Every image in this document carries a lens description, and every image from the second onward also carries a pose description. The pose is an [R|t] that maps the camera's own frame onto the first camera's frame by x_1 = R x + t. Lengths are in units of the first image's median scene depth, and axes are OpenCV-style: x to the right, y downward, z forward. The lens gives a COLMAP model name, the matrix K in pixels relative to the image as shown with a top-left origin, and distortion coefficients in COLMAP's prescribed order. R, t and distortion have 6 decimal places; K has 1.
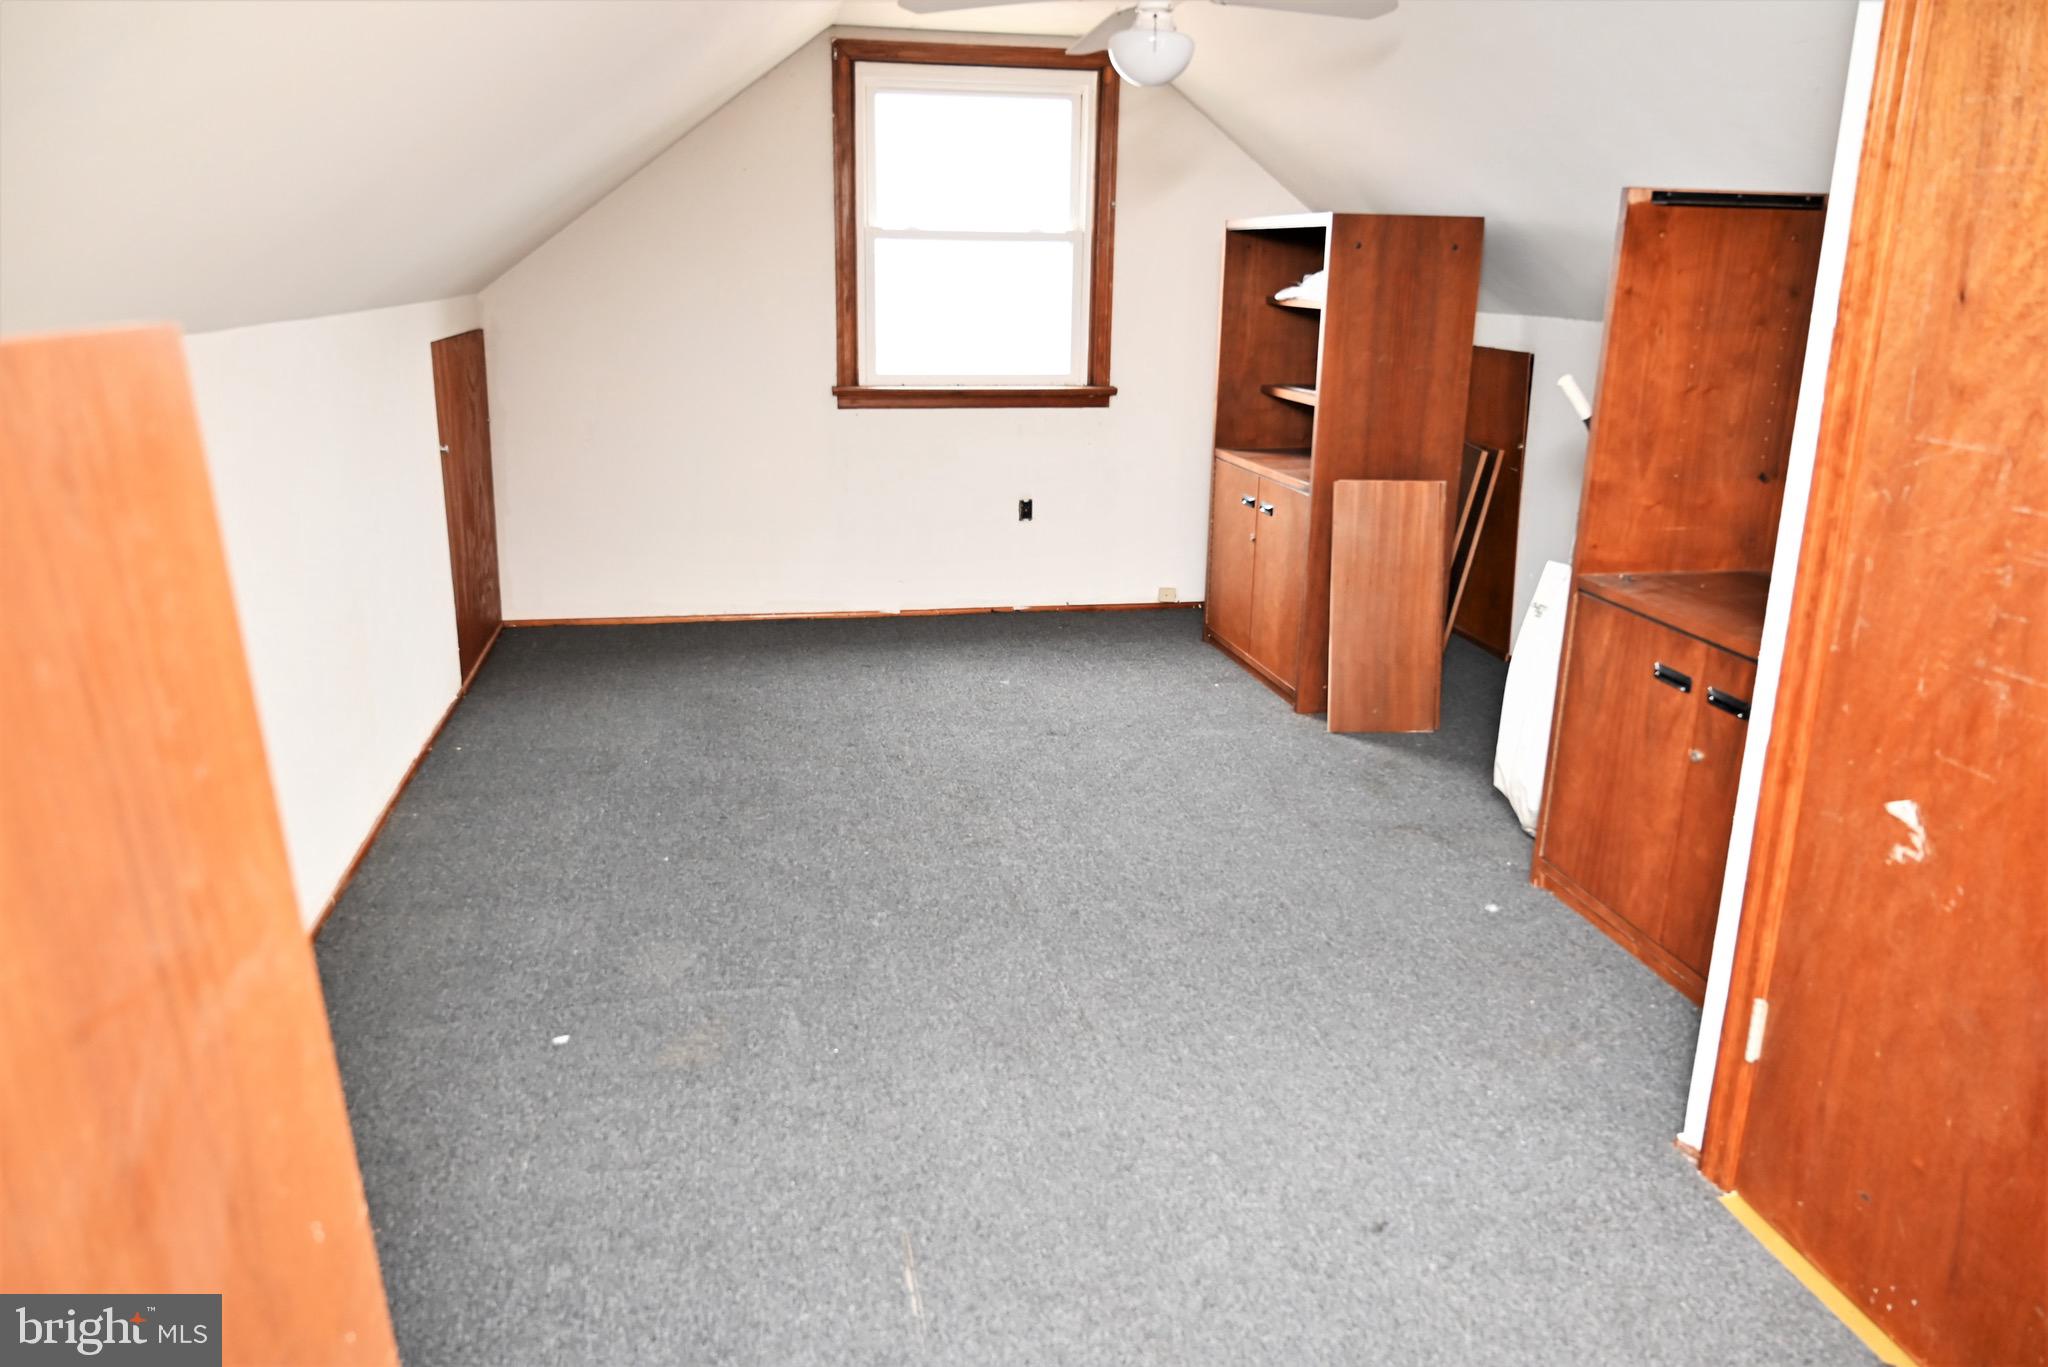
lens RADIAL K [[1439.2, 0, 1024.0], [0, 1439.2, 683.5], [0, 0, 1]] dist [-0.002969, 0.000521]
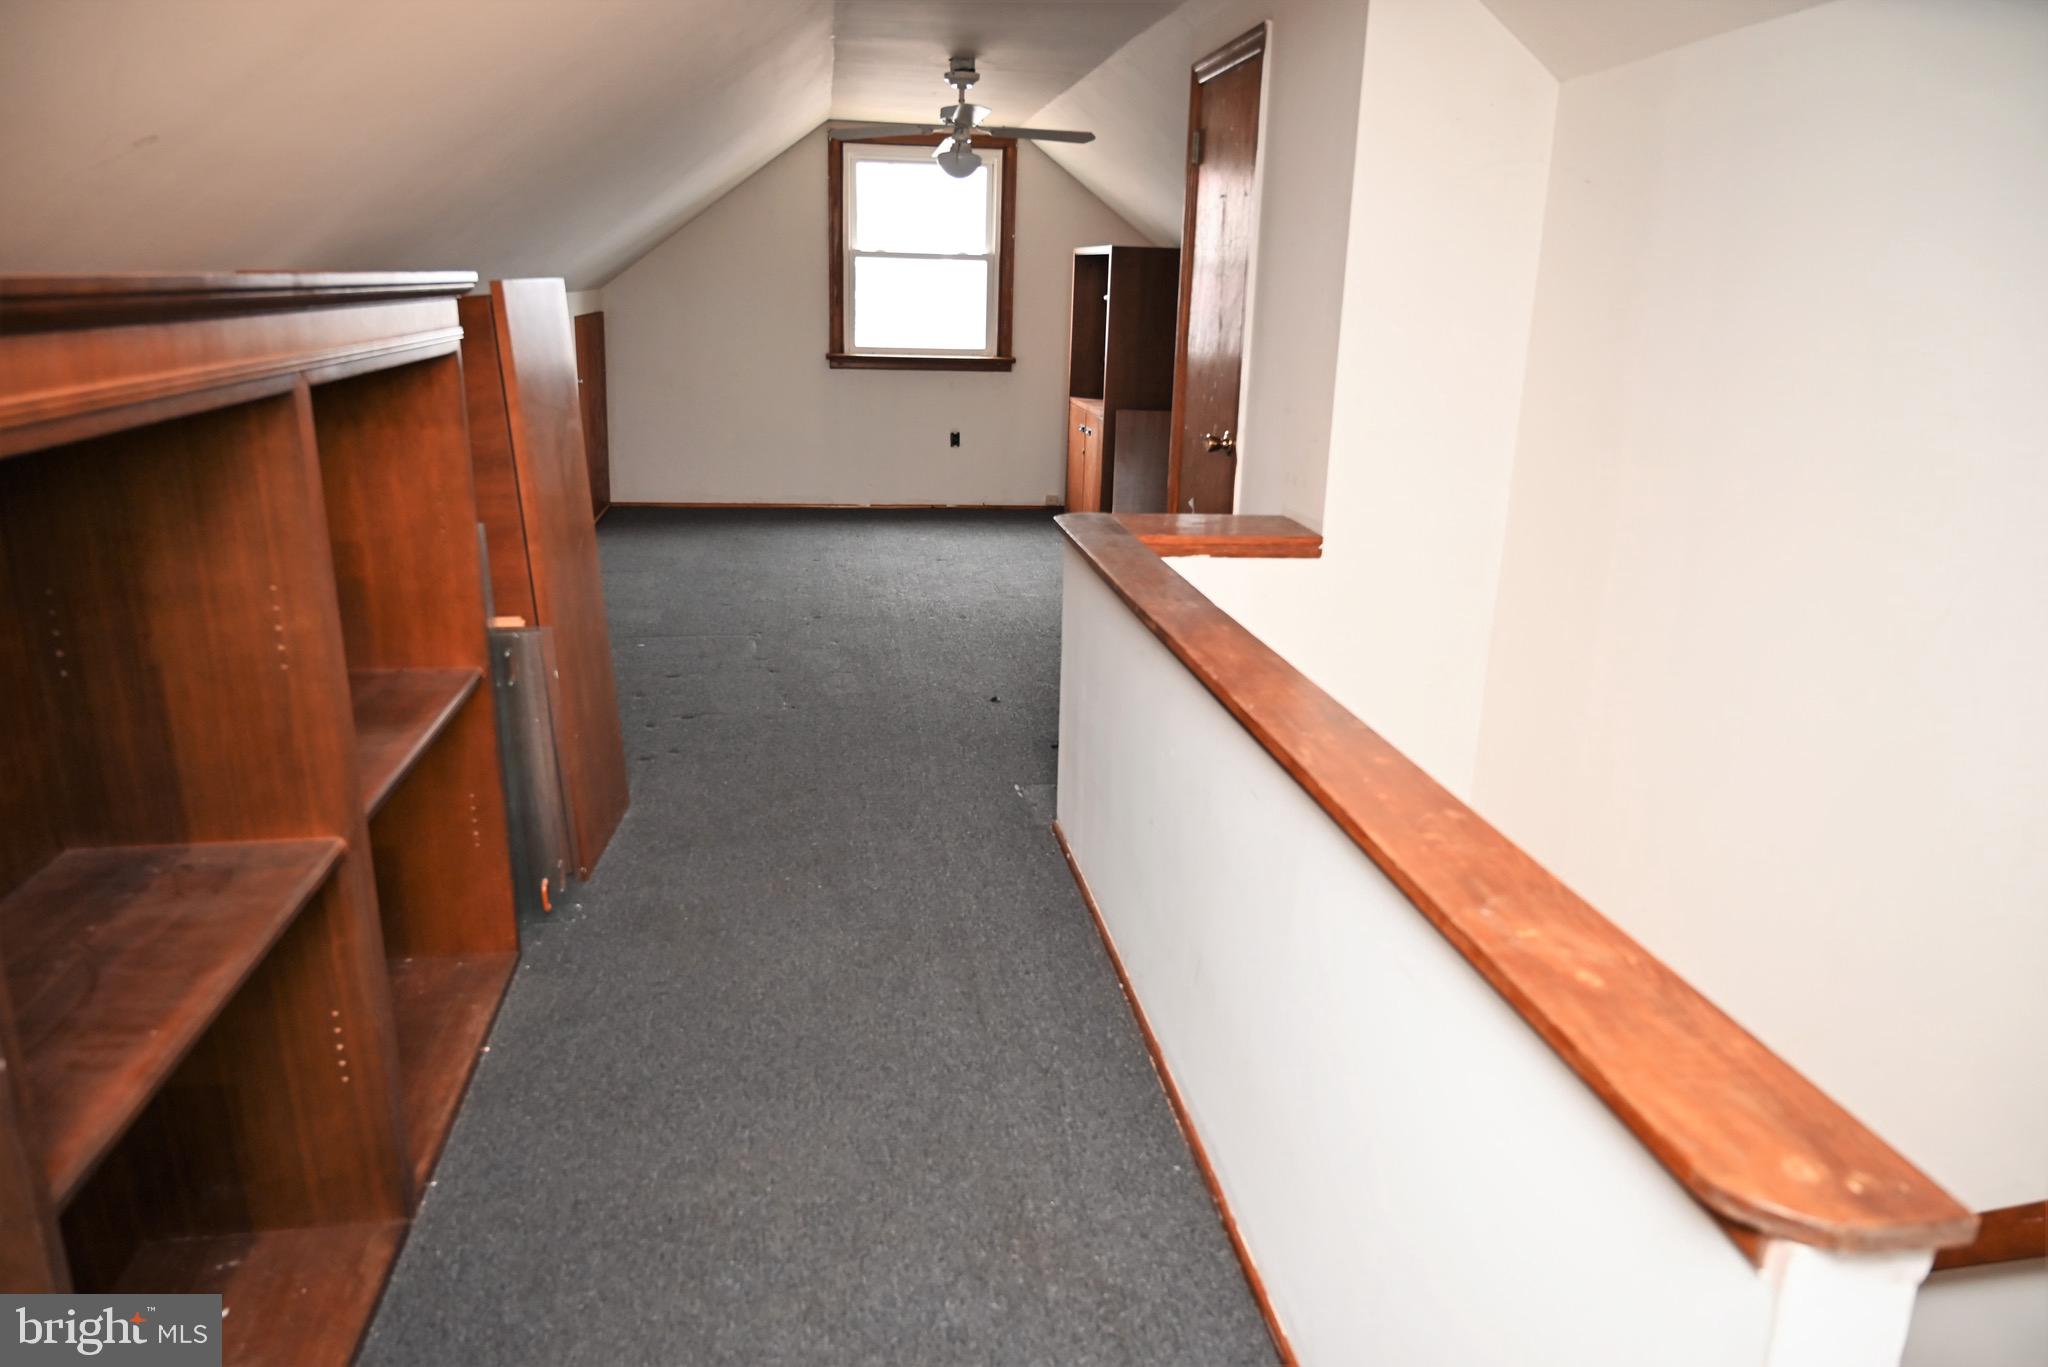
lens RADIAL K [[1378.2, 0, 1024.0], [0, 1378.2, 683.5], [0, 0, 1]] dist [-0.002746, -0.001396]
pose [[0.998724, 0.025993, -0.043291, 0.152239], [-0.025843, 0.999658, 0.004010, 0.135350], [0.043380, -0.002886, 0.999054, -0.463367]]
